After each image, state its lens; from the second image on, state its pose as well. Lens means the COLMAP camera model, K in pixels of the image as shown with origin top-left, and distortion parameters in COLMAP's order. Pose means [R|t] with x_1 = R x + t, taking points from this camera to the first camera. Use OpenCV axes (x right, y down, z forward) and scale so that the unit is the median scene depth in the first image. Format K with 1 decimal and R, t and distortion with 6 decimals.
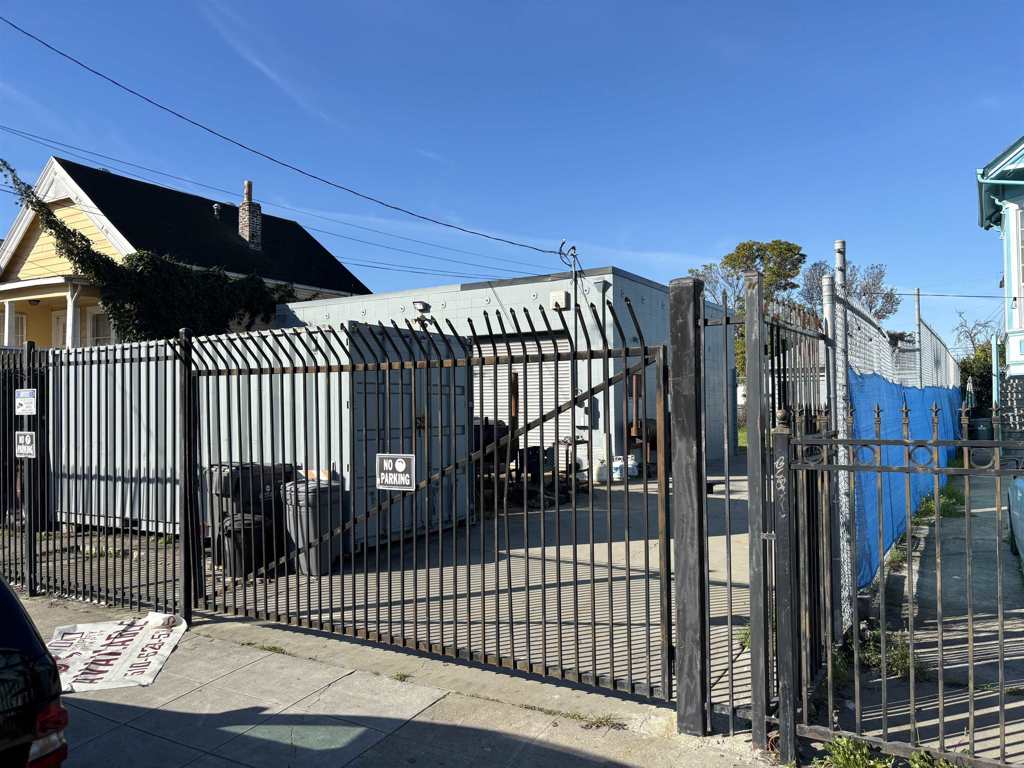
lens RADIAL K [[771.0, 0, 512.5], [0, 771.0, 391.7], [0, 0, 1]] dist [0.021253, -0.020993]
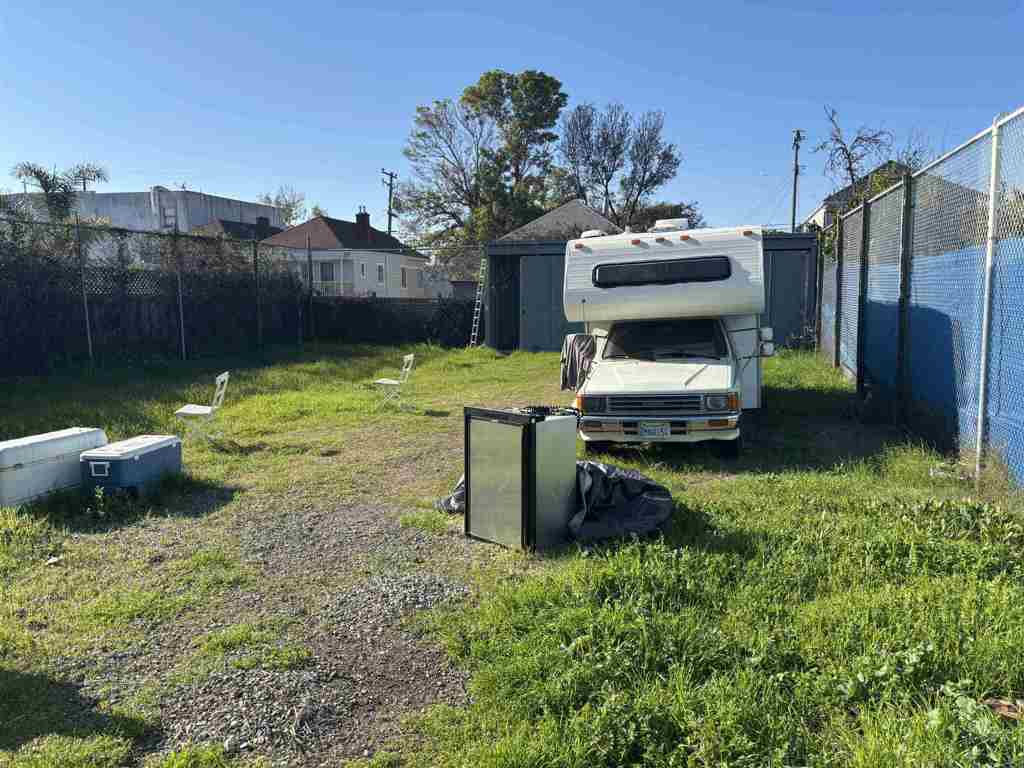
lens RADIAL K [[771.0, 0, 512.3], [0, 771.0, 382.0], [0, 0, 1]] dist [0.021253, -0.020993]
pose [[0.960266, -0.023437, 0.278099, 0.579650], [-0.012394, 0.991903, 0.126391, 0.025430], [-0.278810, -0.124816, 0.952201, 1.372841]]
